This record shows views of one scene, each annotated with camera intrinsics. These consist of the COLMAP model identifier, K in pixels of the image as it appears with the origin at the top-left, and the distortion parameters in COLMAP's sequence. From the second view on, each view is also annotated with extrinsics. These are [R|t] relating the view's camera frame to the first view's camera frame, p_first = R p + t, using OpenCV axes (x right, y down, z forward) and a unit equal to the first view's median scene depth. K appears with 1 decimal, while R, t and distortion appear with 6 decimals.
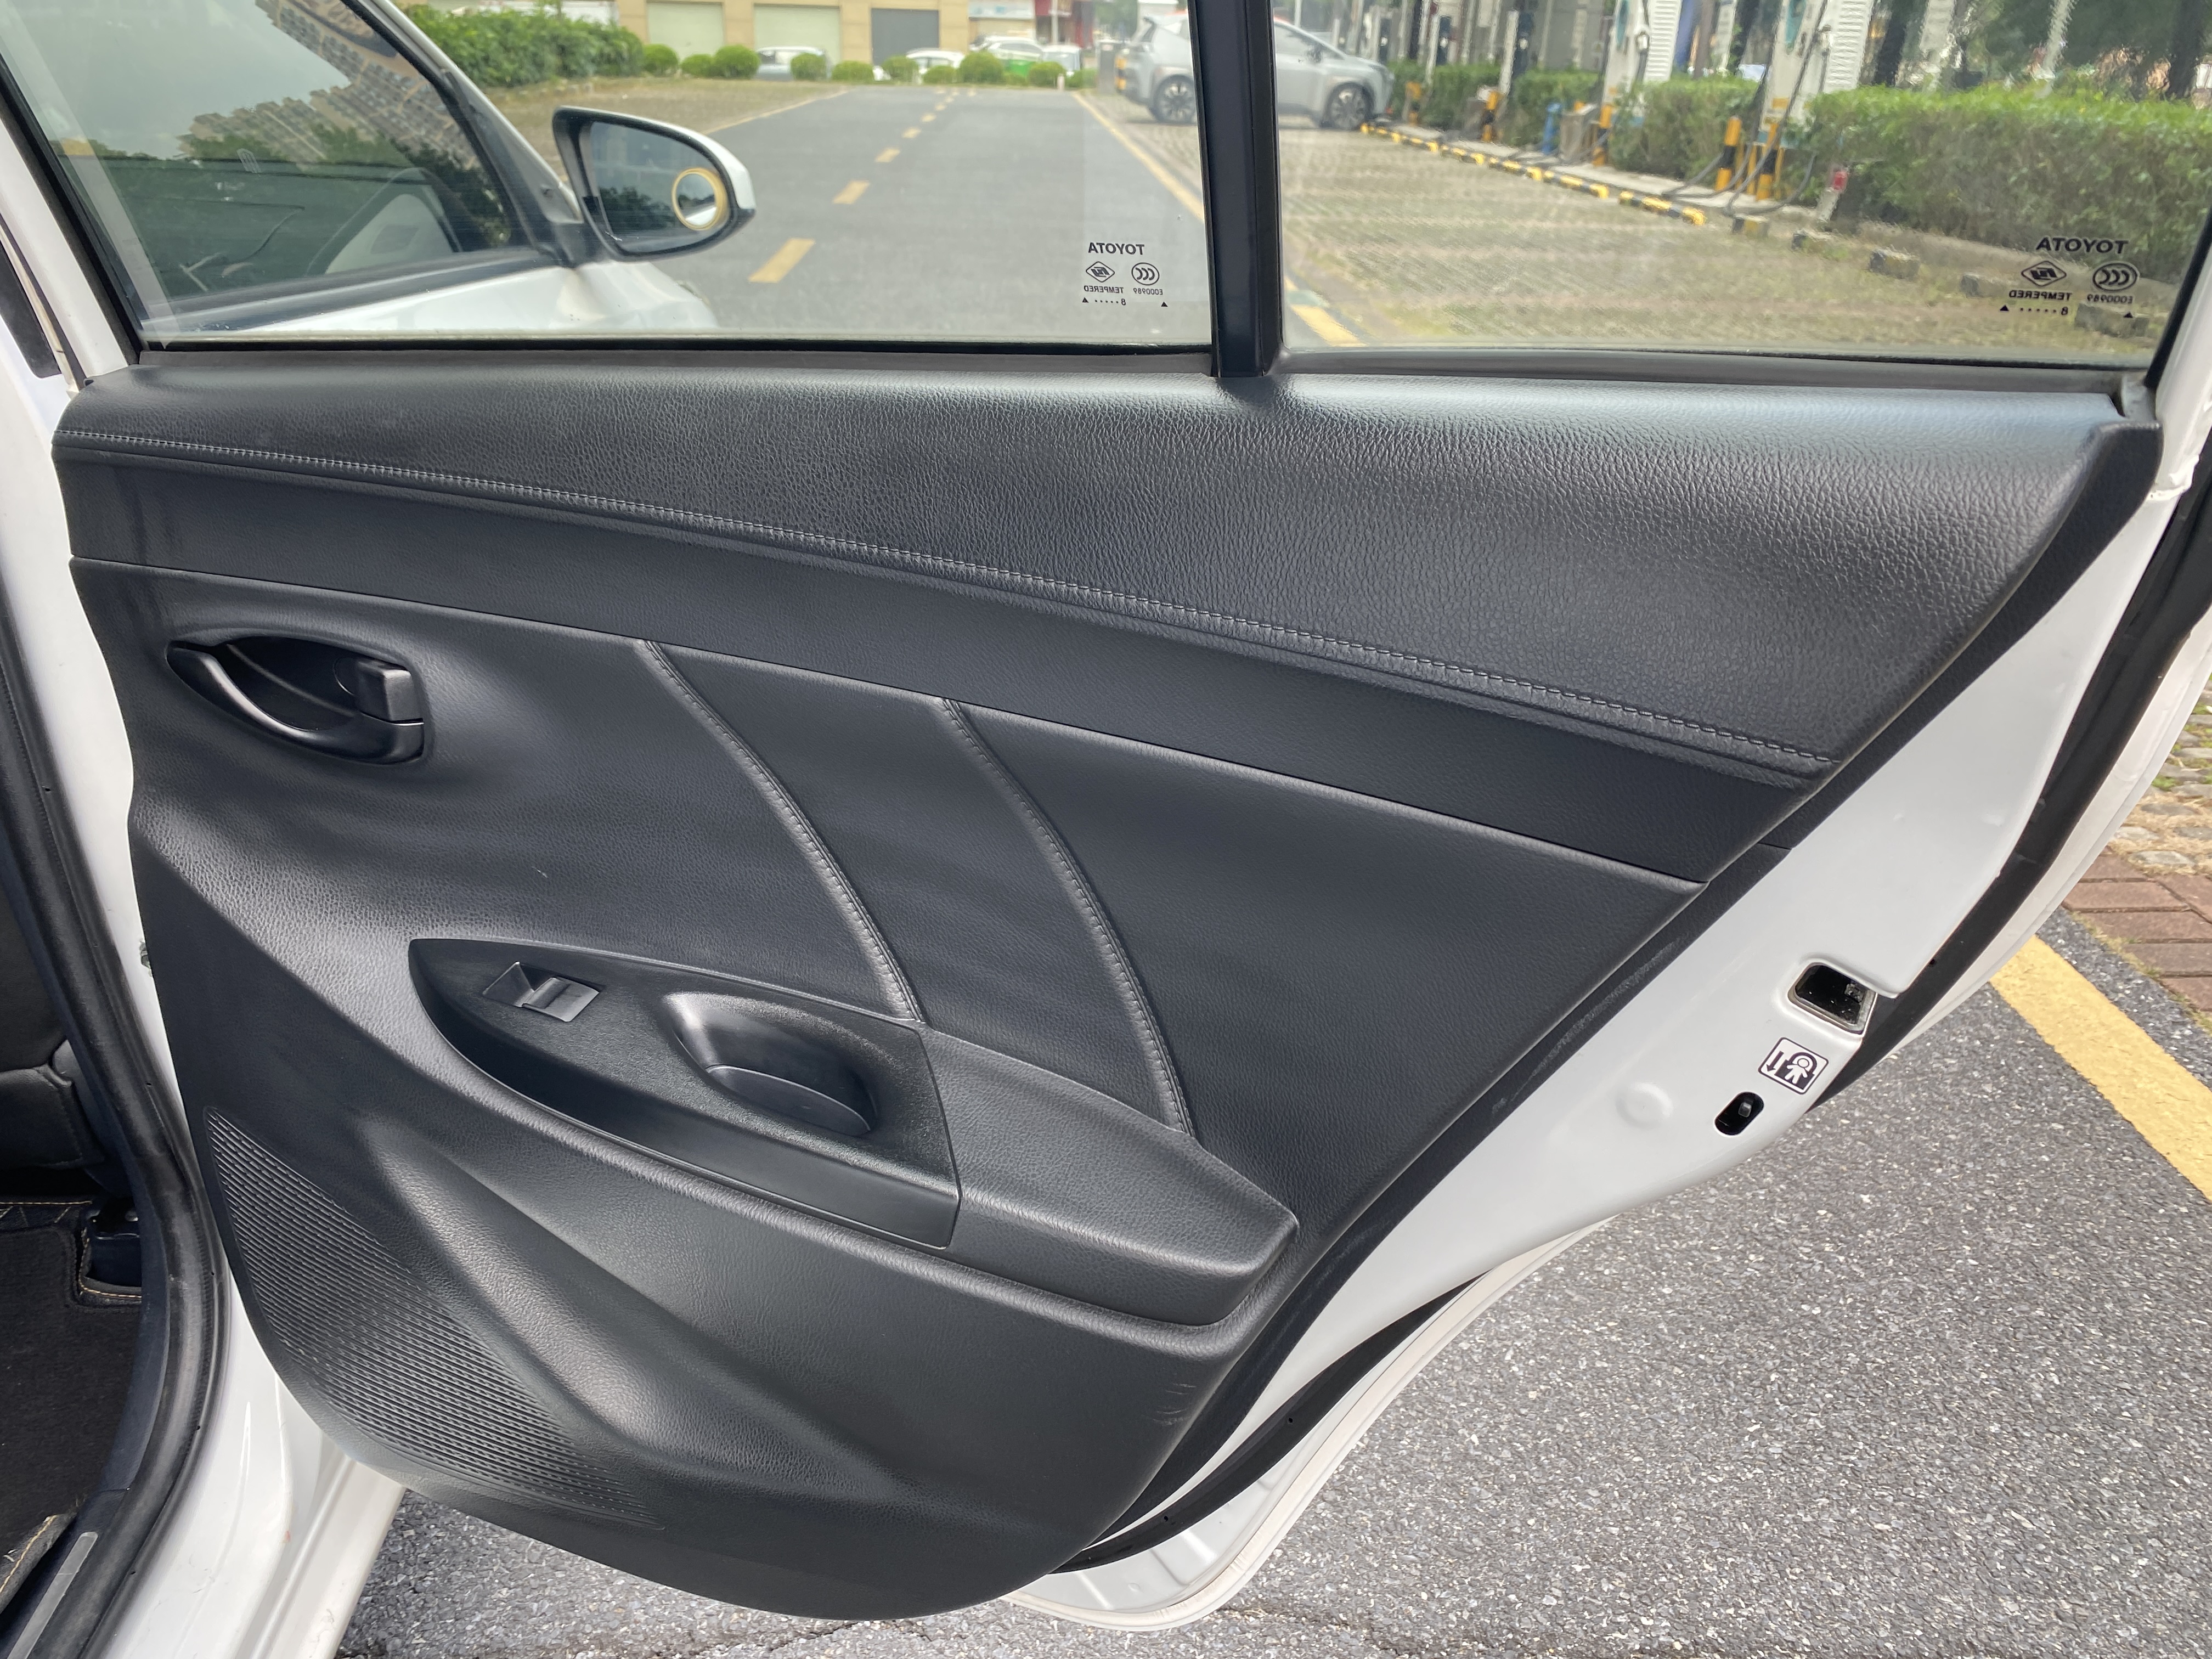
lens RADIAL K [[1702.2, 0, 1133.8], [0, 1702.2, 821.6], [0, 0, 1]] dist [-0.008511, -0.000652]
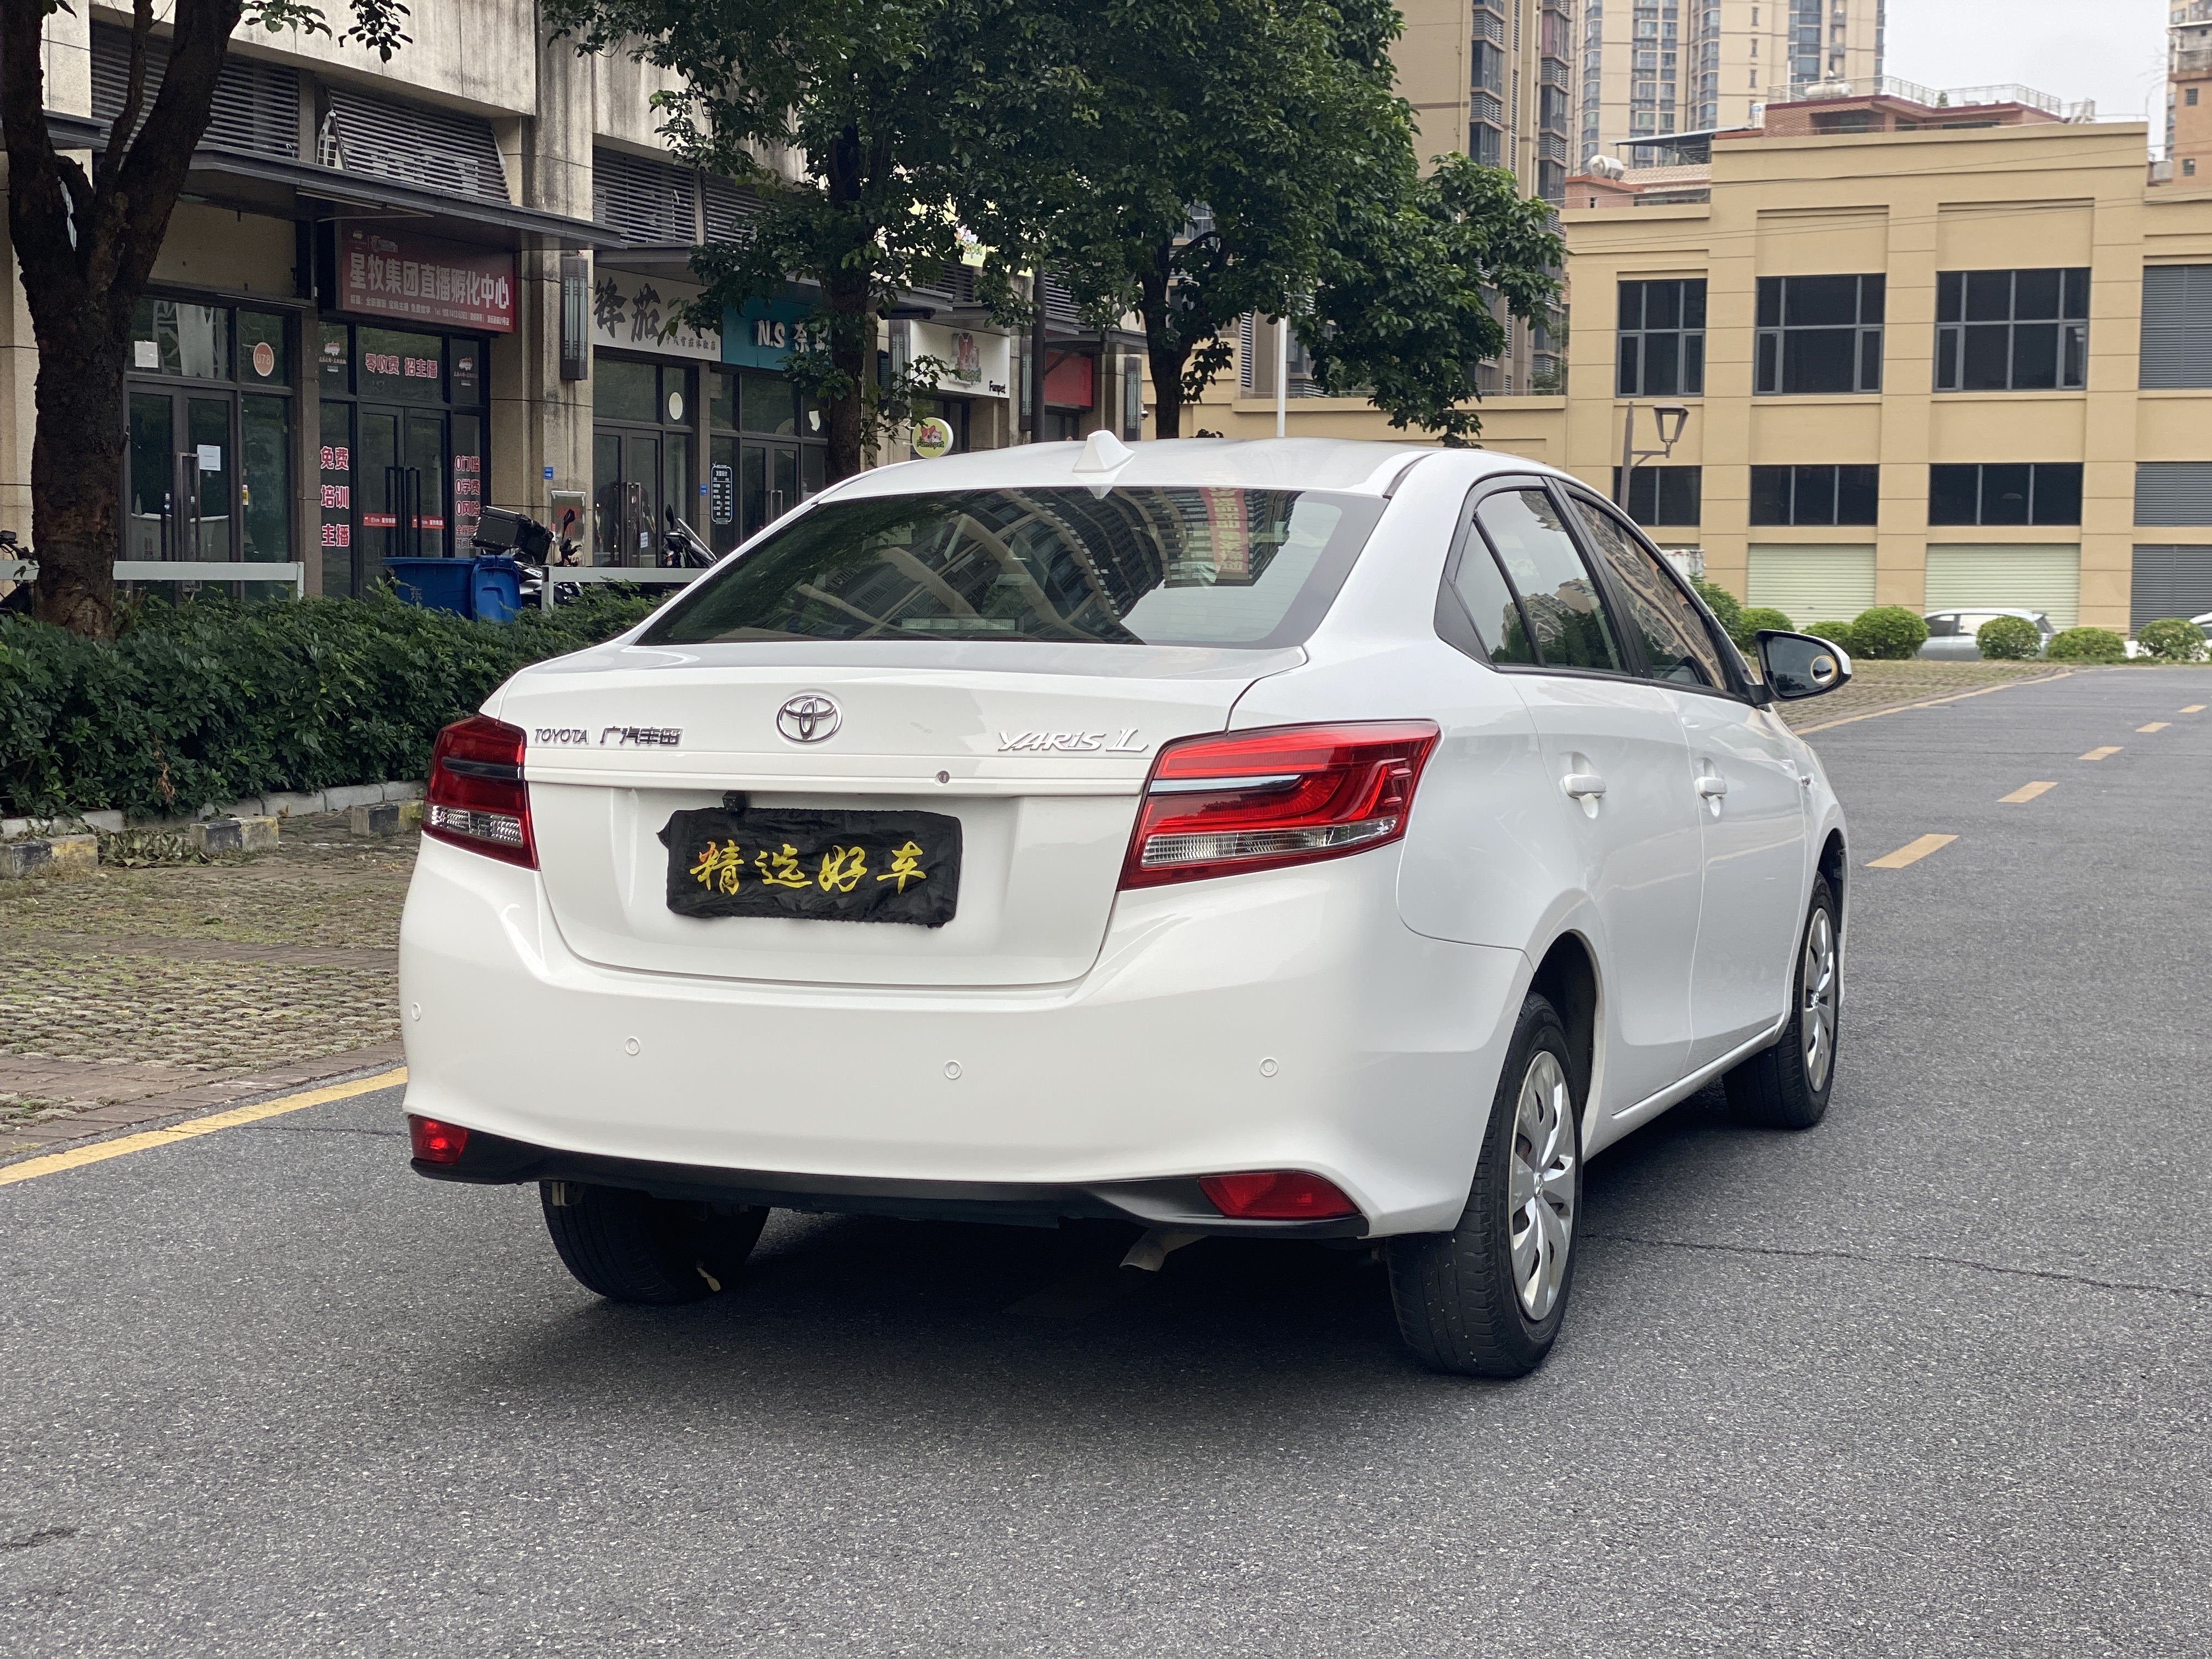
lens RADIAL K [[3234.3, 0, 1106.0], [0, 3234.3, 829.5], [0, 0, 1]] dist [0.212575, -0.534046]
pose [[0.901997, 0.012262, -0.431568, 0.049471], [-0.164252, 0.934179, -0.316752, 0.089668], [0.399277, 0.356595, 0.844640, -0.193534]]
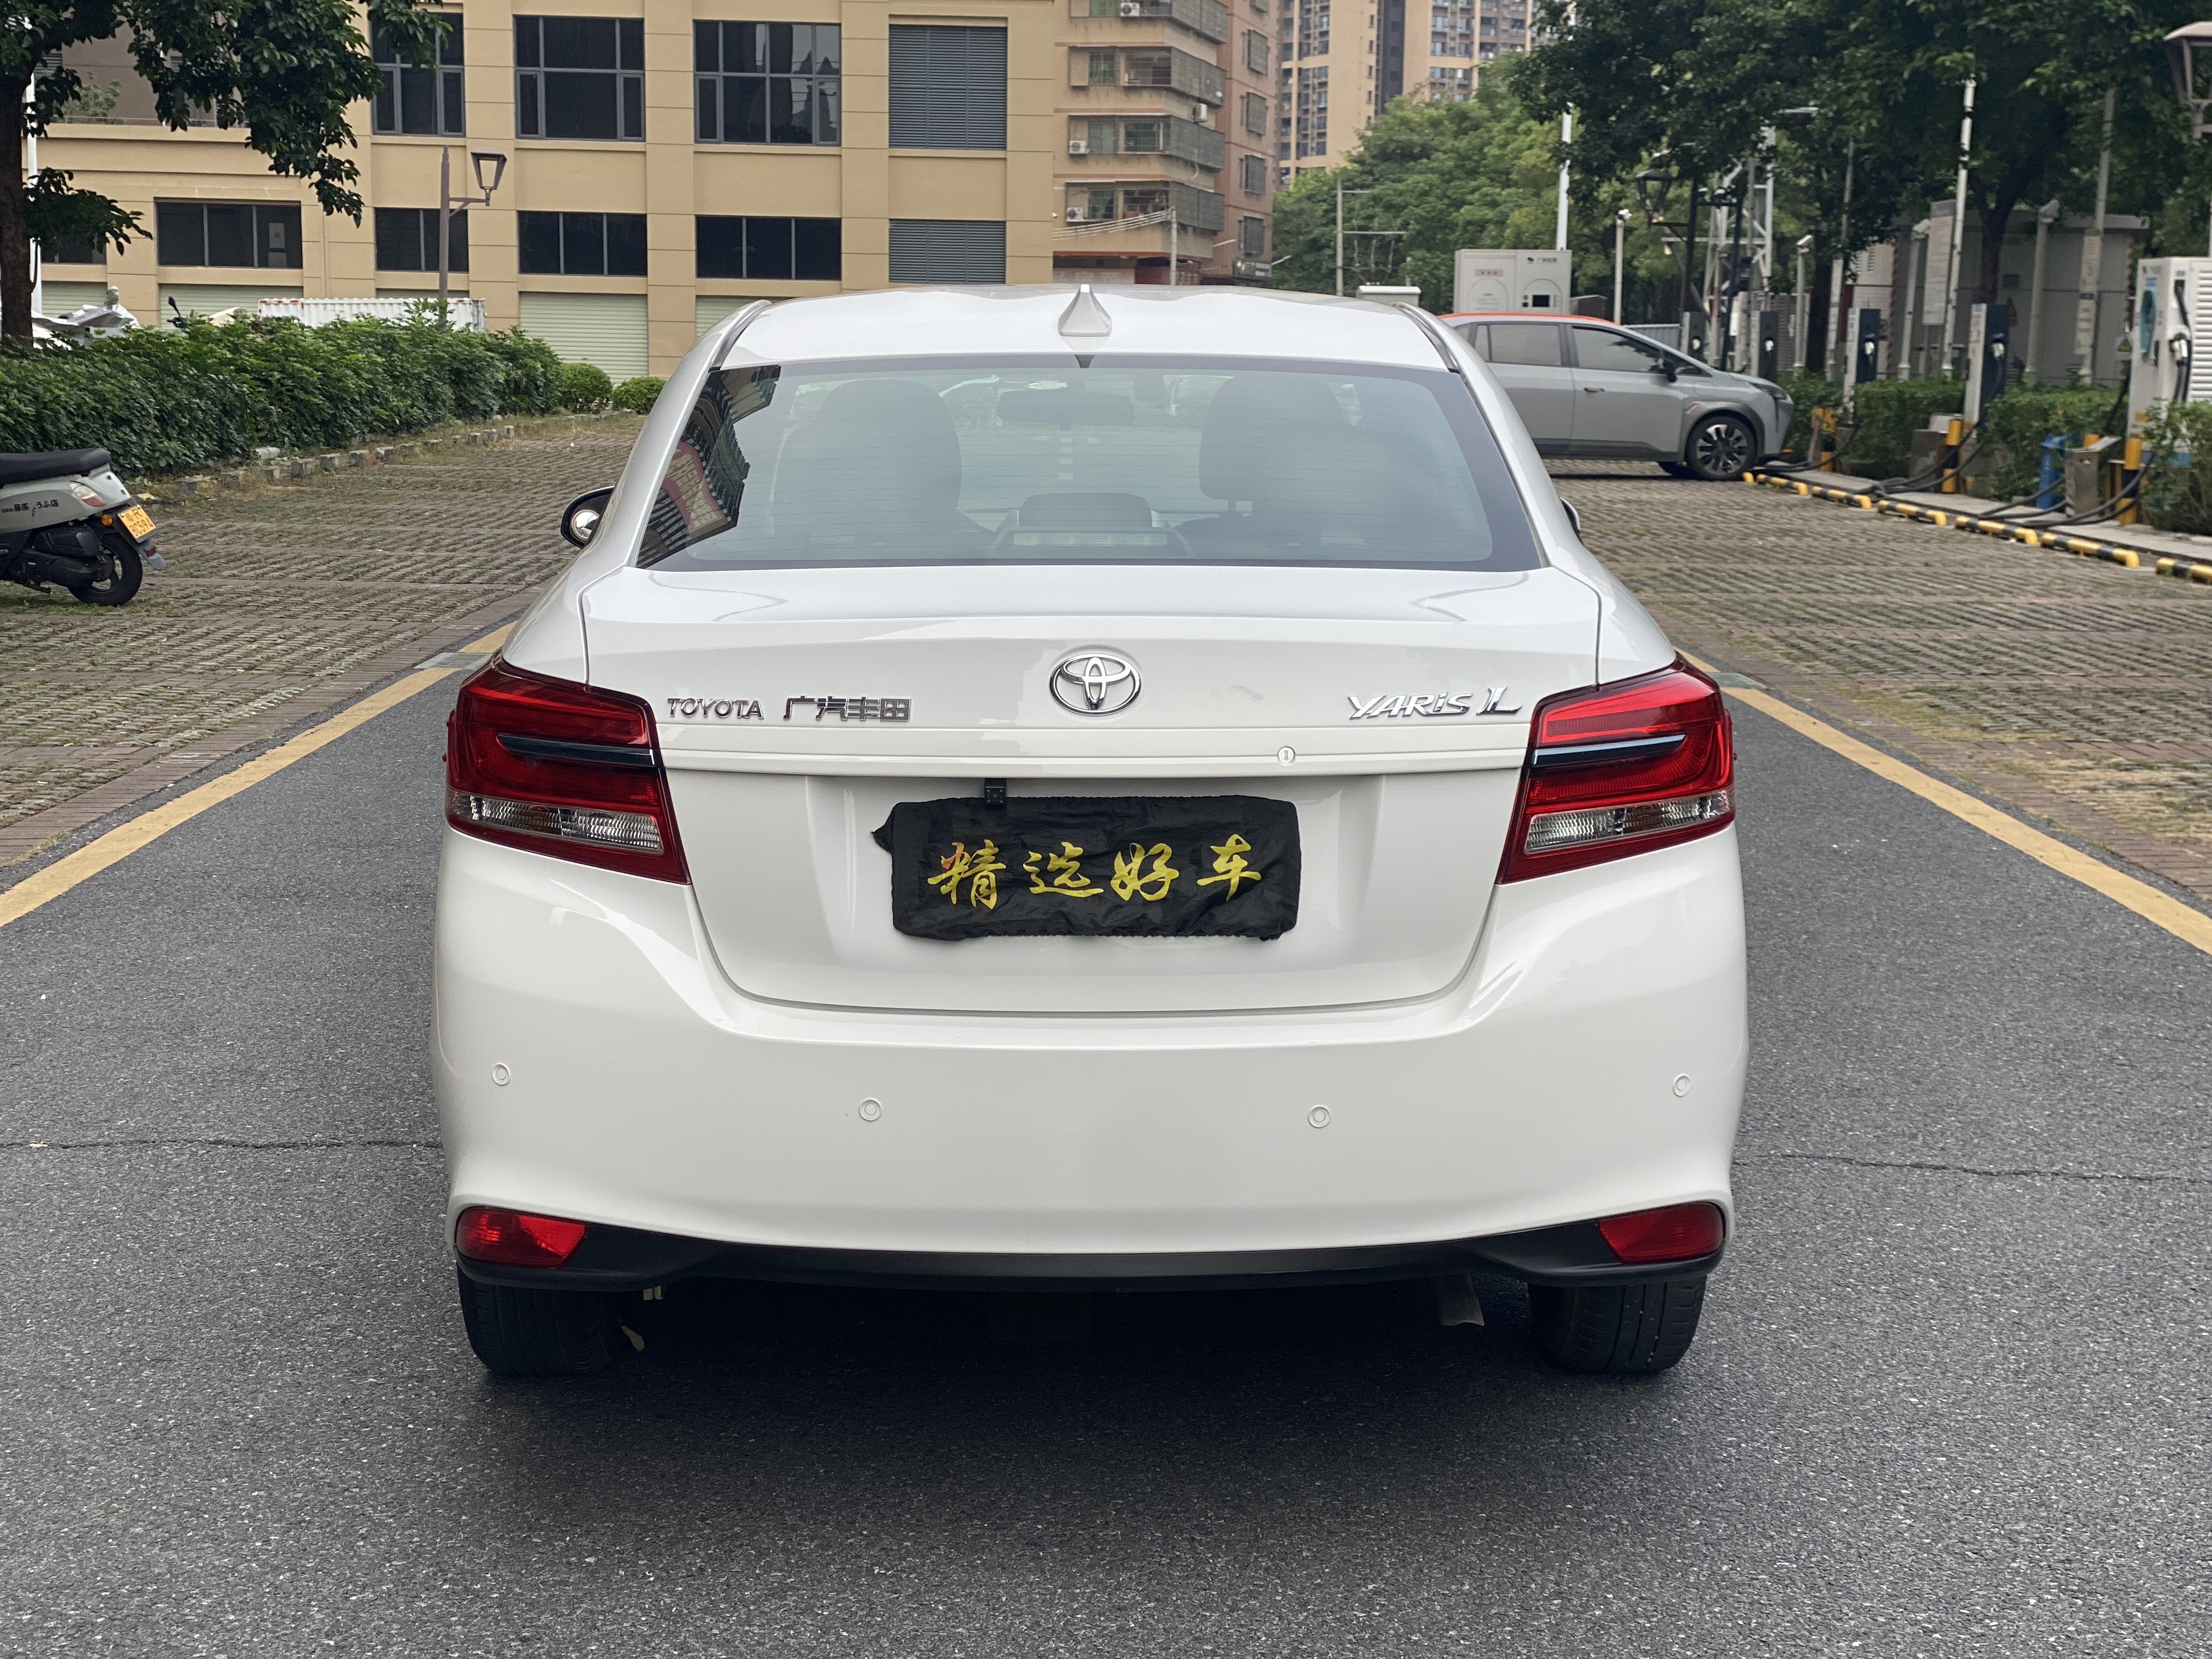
lens RADIAL K [[3262.0, 0, 1113.1], [0, 3262.0, 799.2], [0, 0, 1]] dist [0.167246, -0.417761]
pose [[0.998395, -0.007845, -0.056089, -0.040933], [-0.008578, 0.957986, -0.286686, 0.074384], [0.055982, 0.286707, 0.956381, -0.185071]]
